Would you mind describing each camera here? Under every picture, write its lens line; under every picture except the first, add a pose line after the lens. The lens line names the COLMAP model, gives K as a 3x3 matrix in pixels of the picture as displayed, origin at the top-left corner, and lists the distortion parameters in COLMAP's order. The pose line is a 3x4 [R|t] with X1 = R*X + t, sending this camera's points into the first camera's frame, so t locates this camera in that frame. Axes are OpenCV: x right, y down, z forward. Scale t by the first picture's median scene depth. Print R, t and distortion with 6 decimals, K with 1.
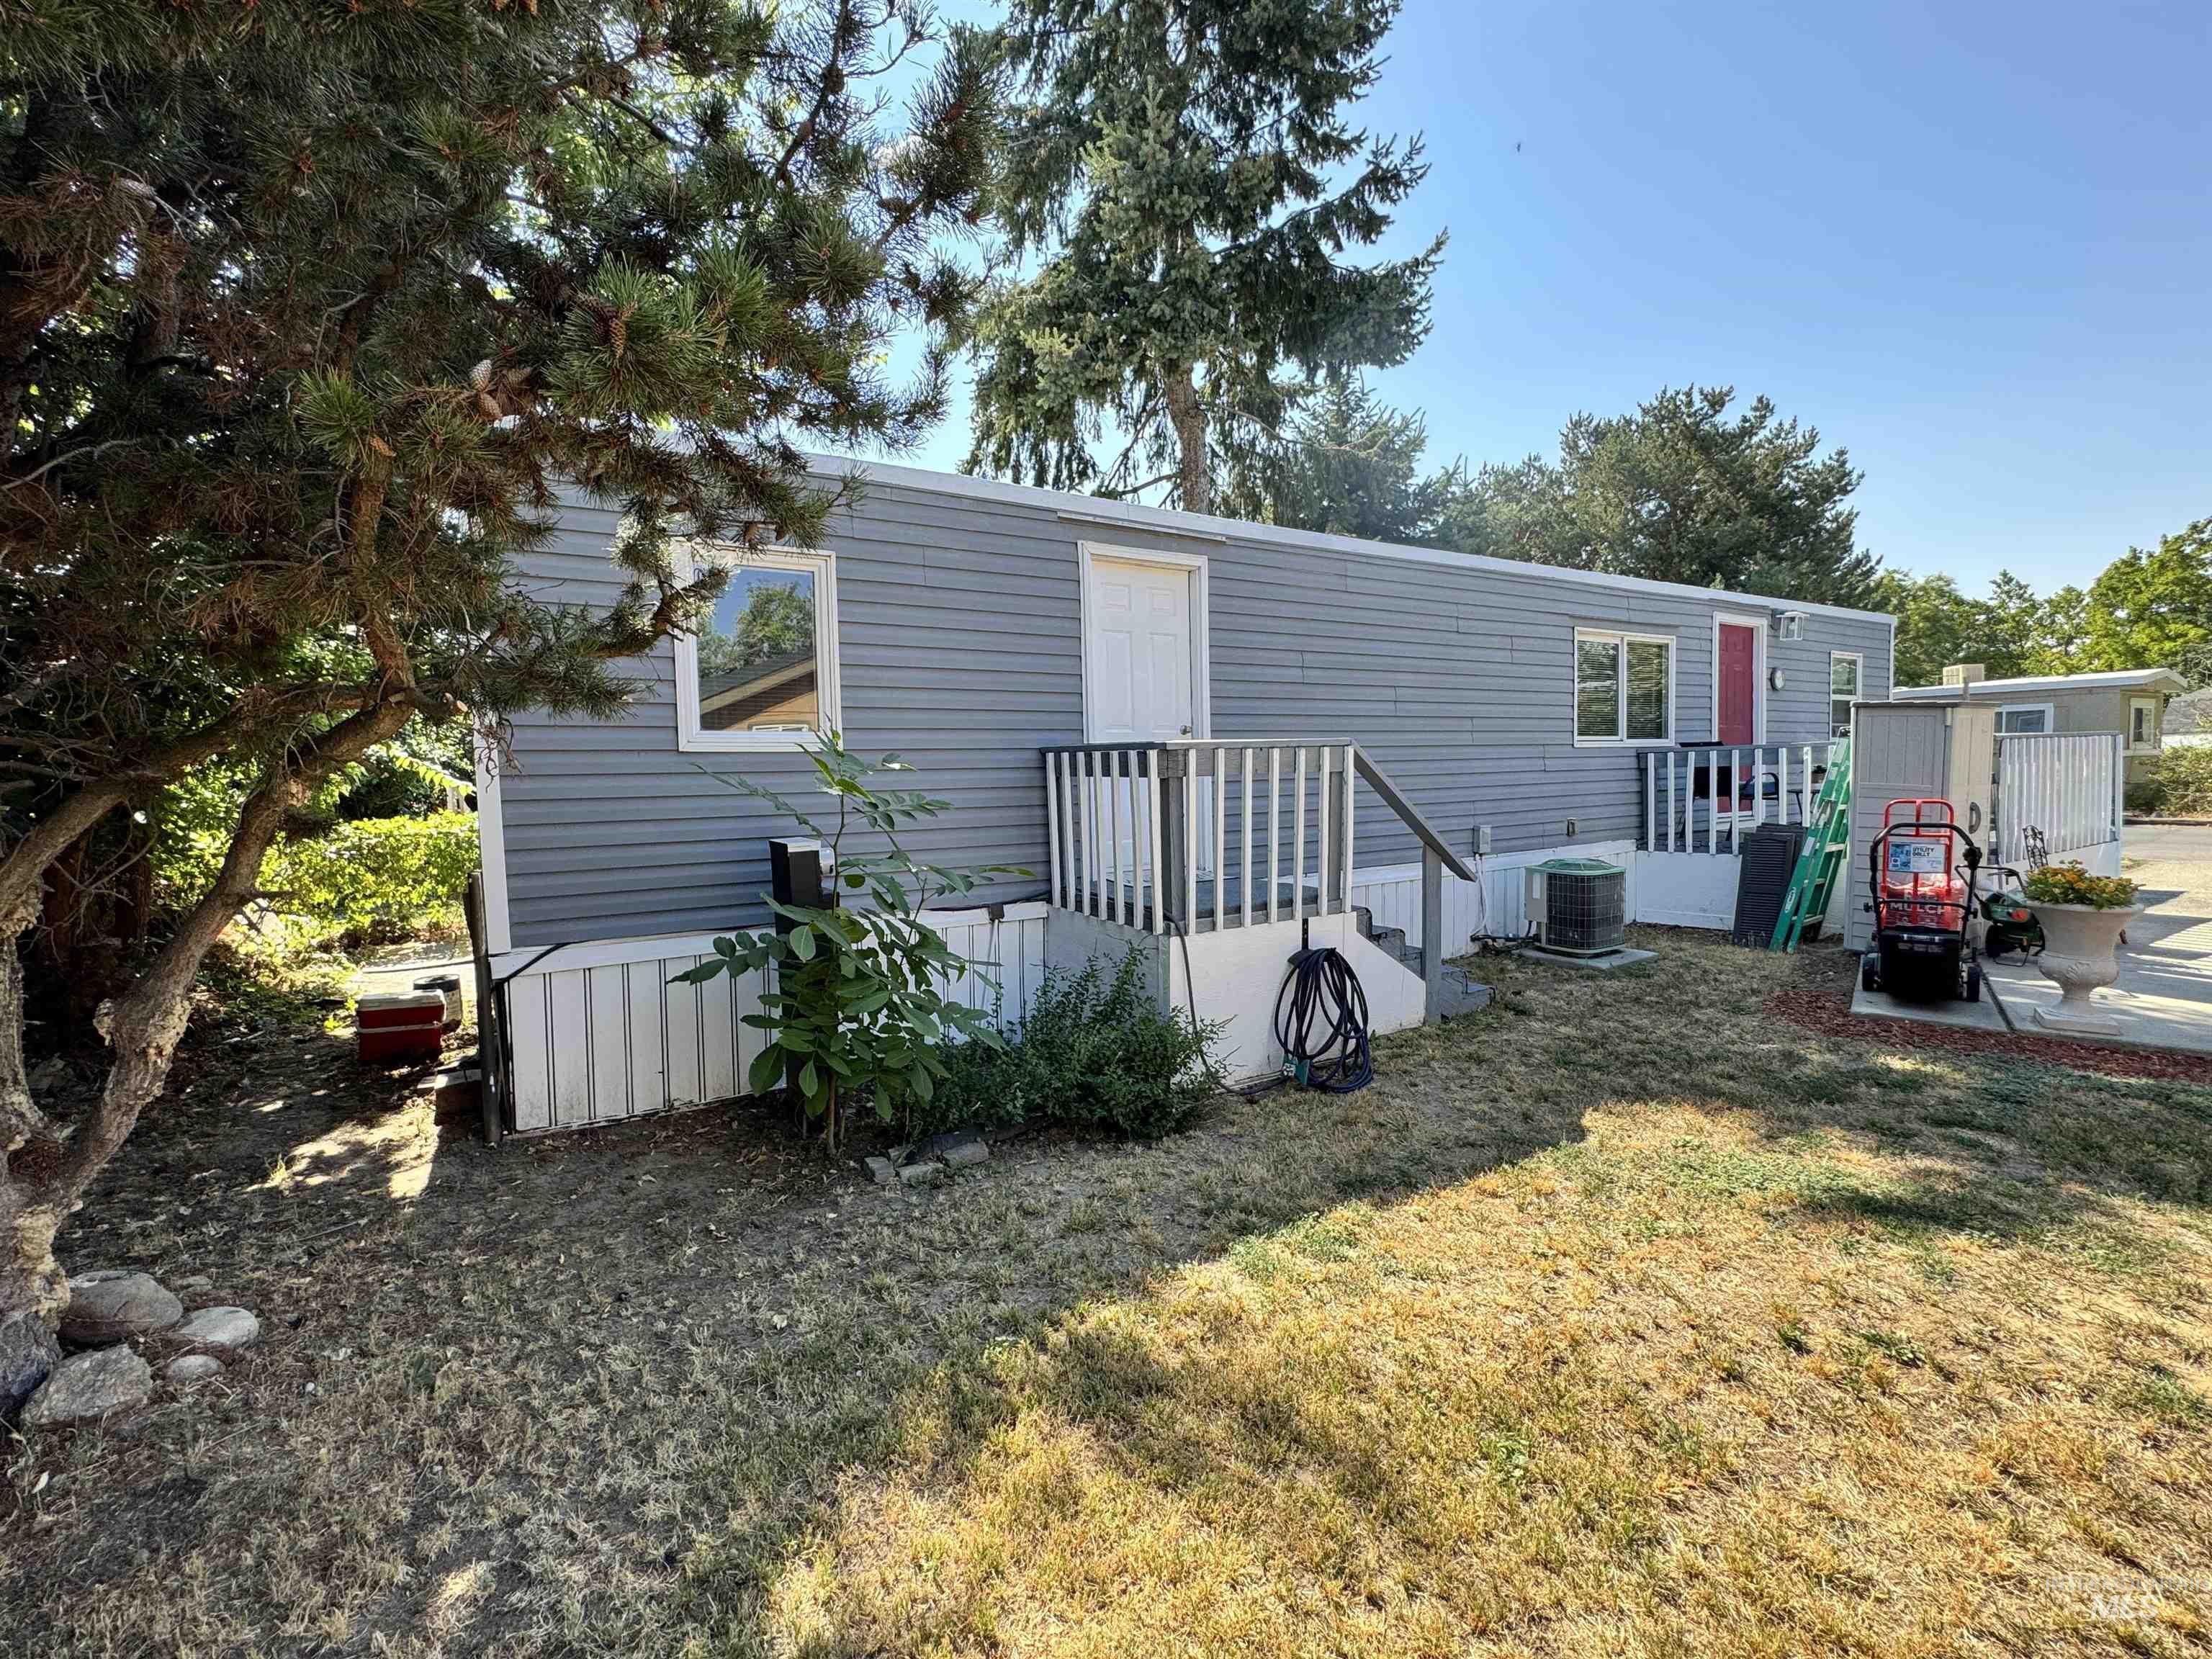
lens RADIAL K [[958.6, 0, 1100.1], [0, 958.6, 818.4], [0, 0, 1]] dist [0.000564, 0.000099]
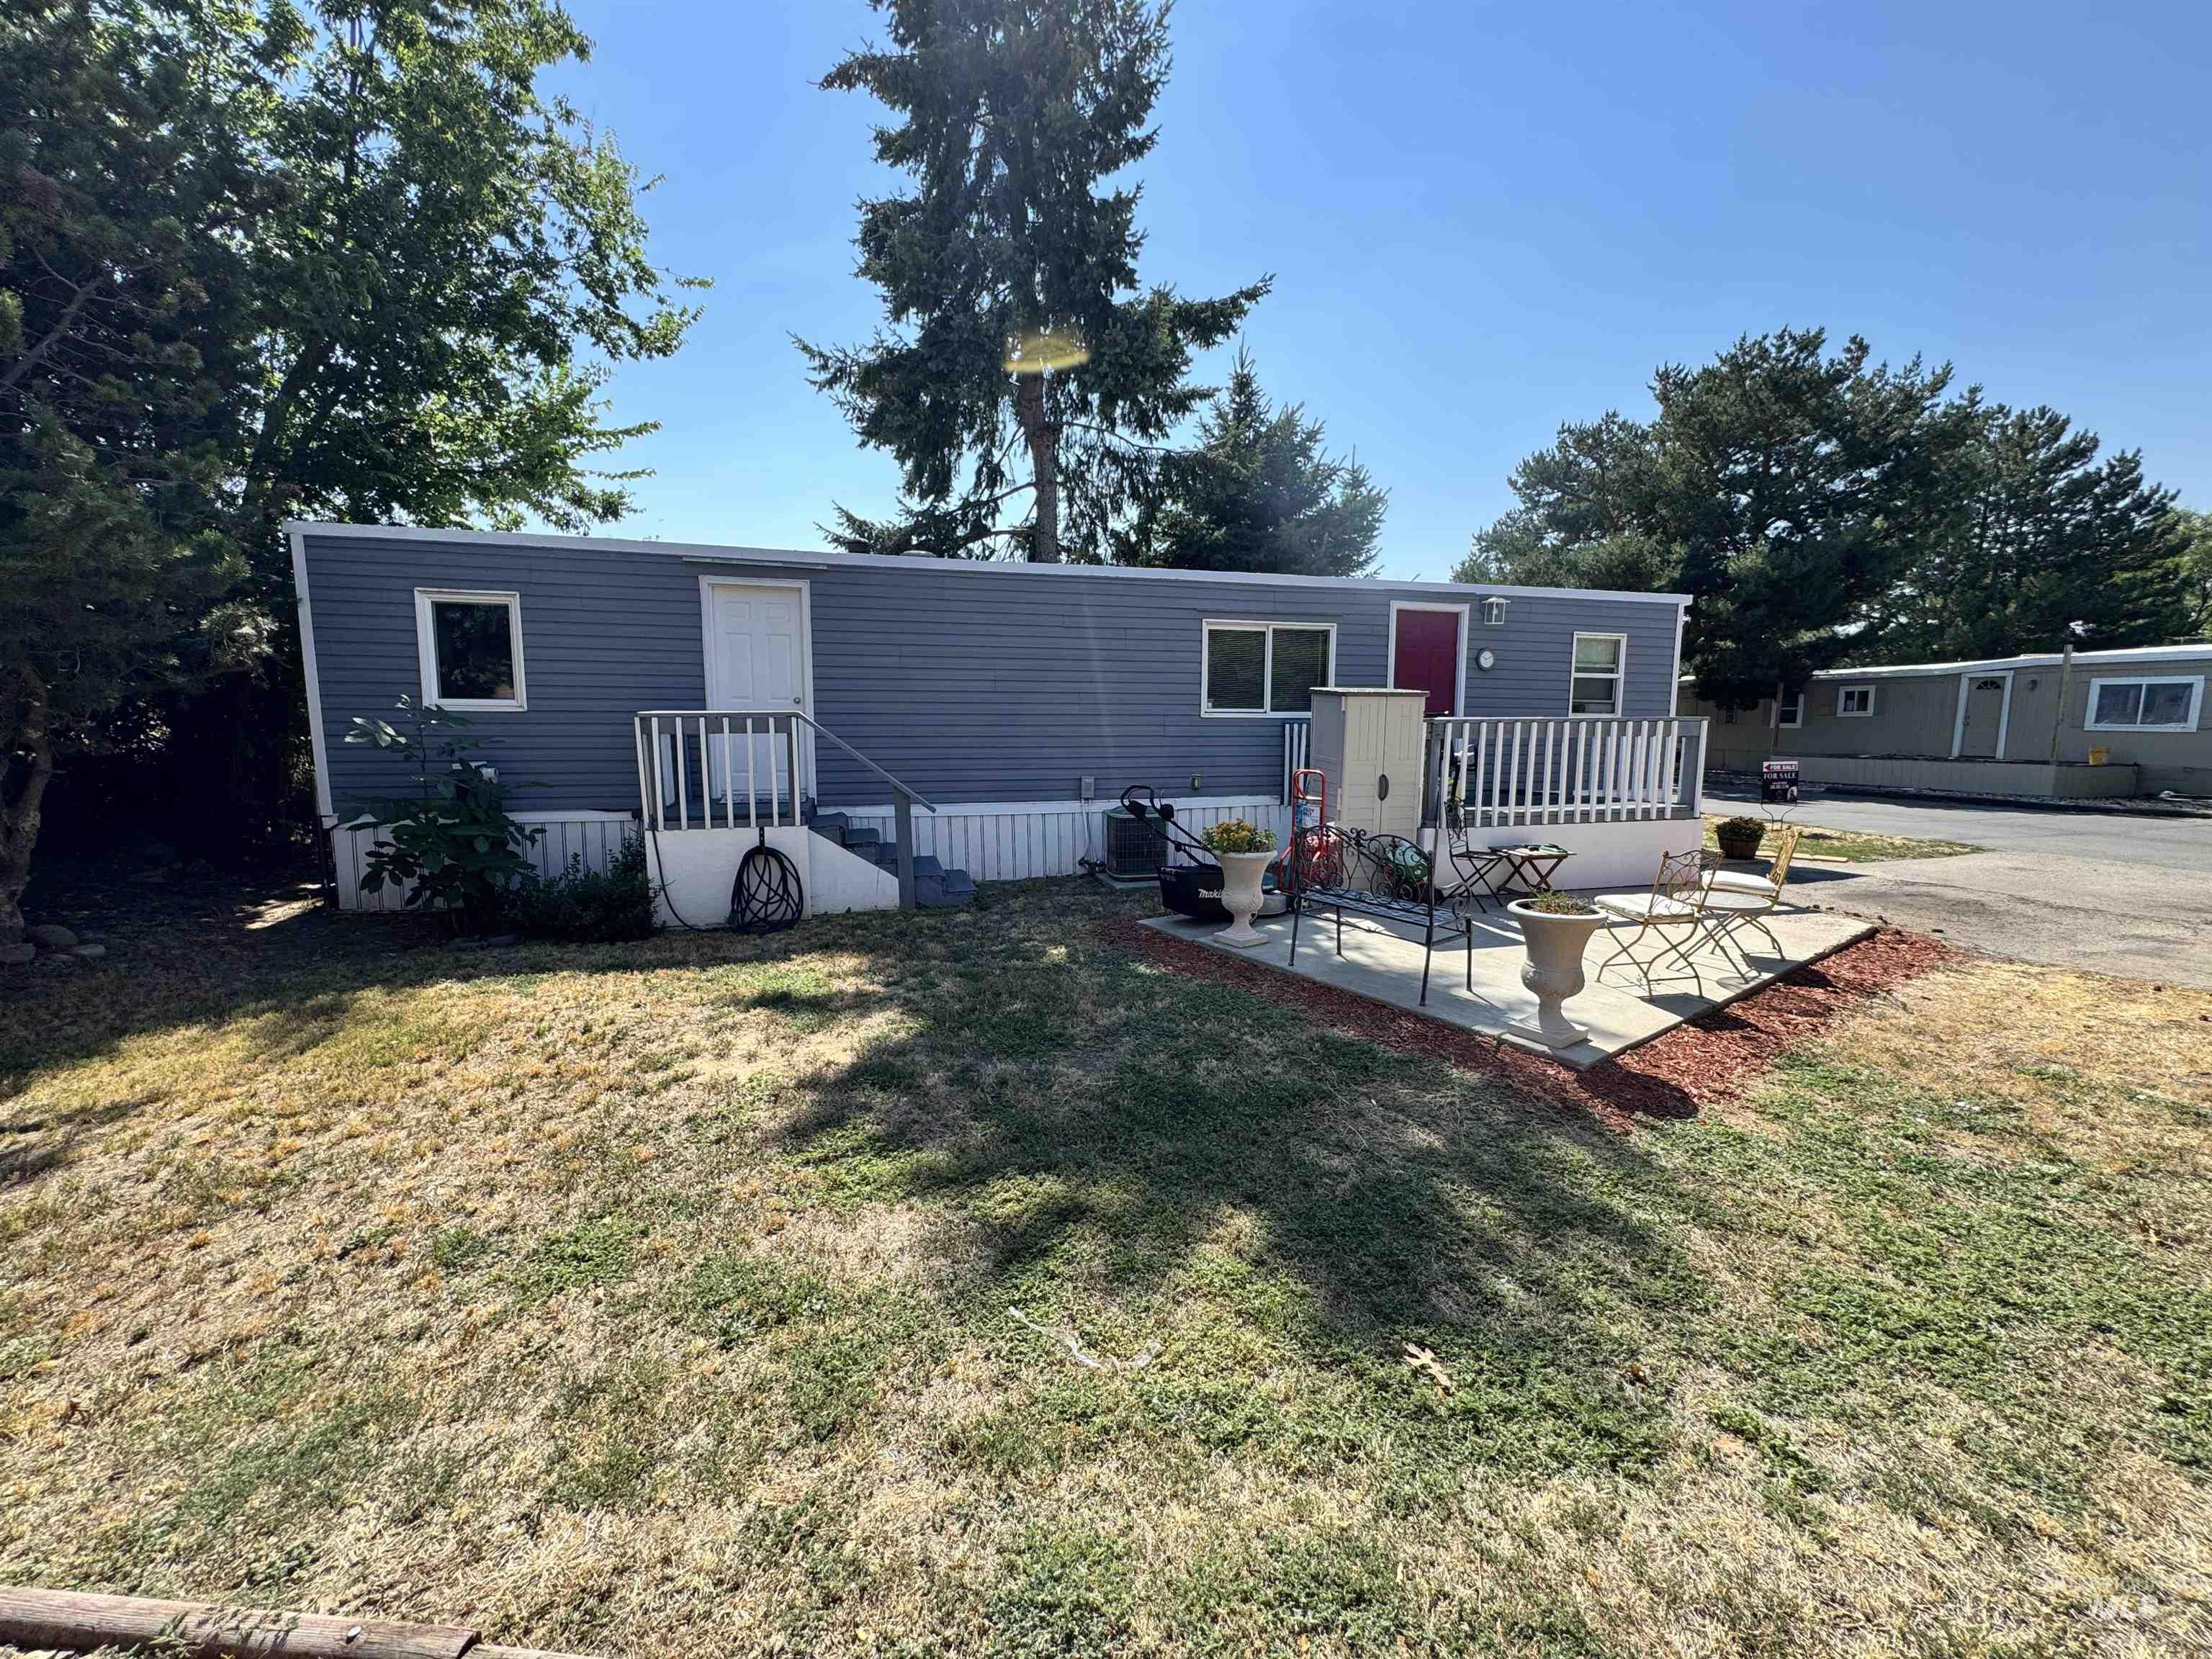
lens RADIAL K [[882.9, 0, 1103.2], [0, 882.9, 828.9], [0, 0, 1]] dist [-0.003885, -0.000026]
pose [[0.960585, 0.062551, -0.270859, 0.726218], [-0.040730, 0.995509, 0.085452, -0.024855], [0.274987, -0.071052, 0.958819, -0.142936]]
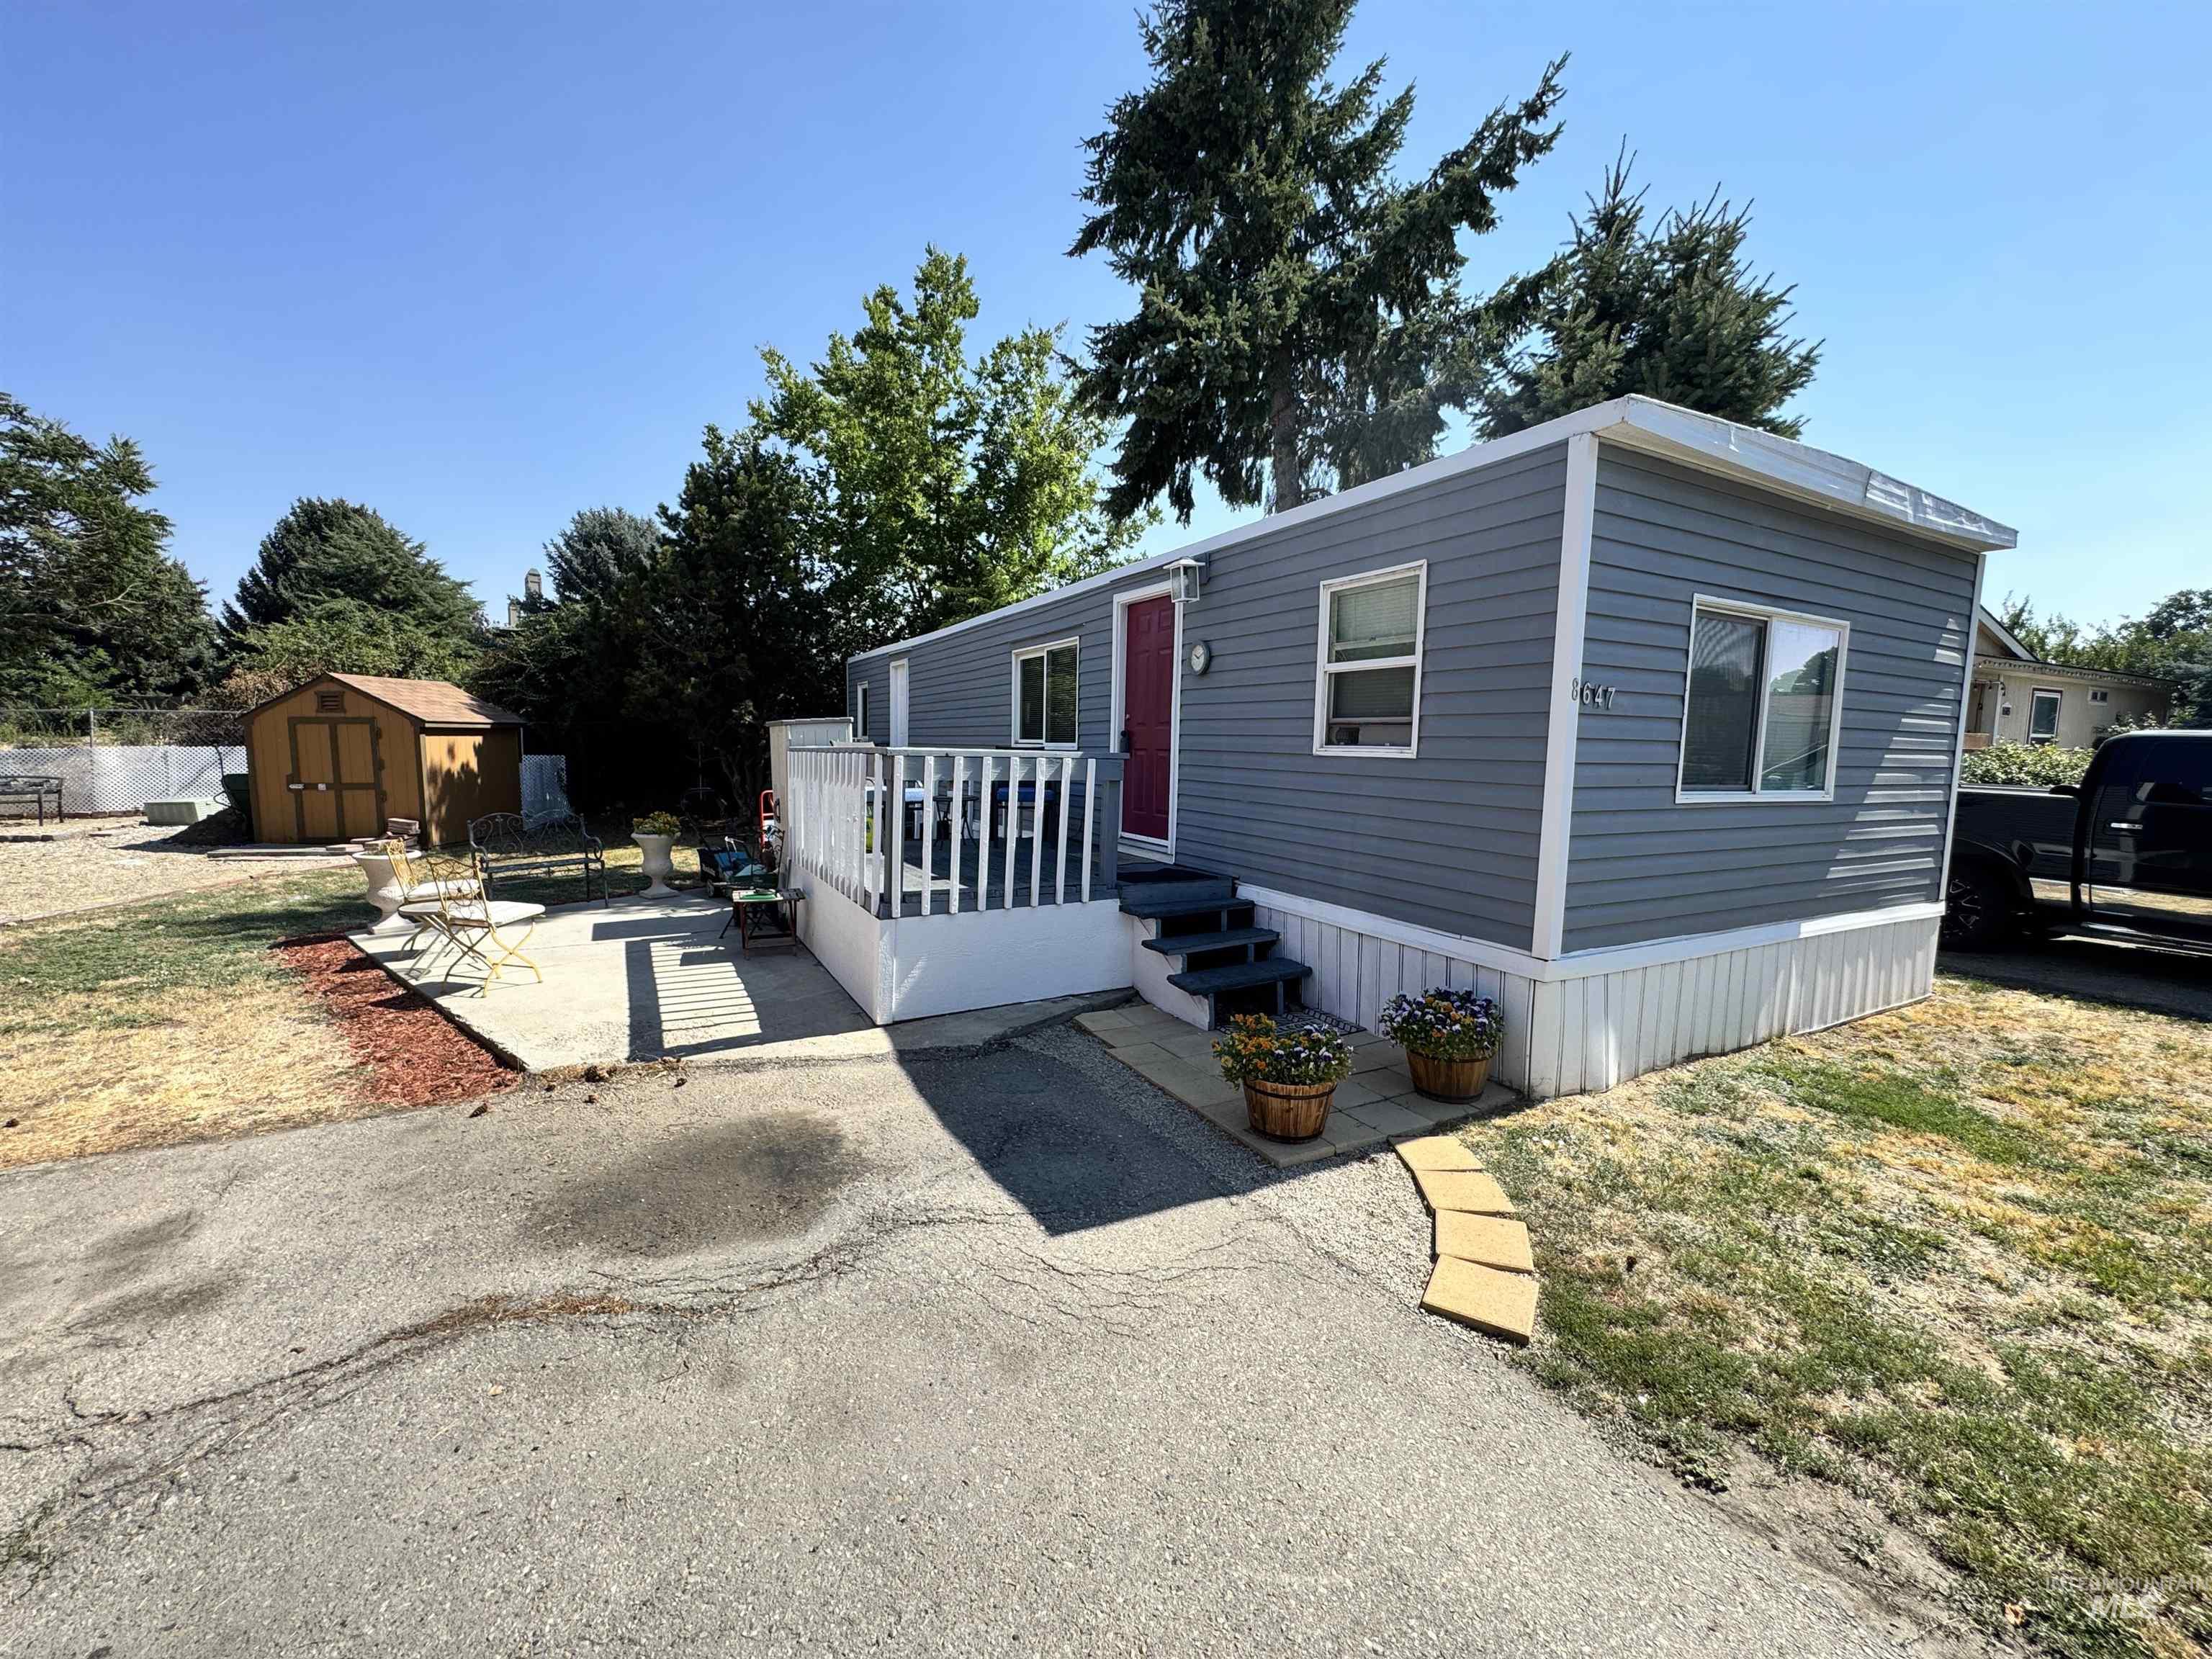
lens RADIAL K [[882.9, 0, 1103.2], [0, 882.9, 828.9], [0, 0, 1]] dist [-0.003885, -0.000026]
pose [[-0.029775, 0.117120, -0.992671, 1.706049], [-0.059193, 0.991162, 0.118717, -0.125057], [0.997802, 0.062294, -0.022580, 1.232836]]
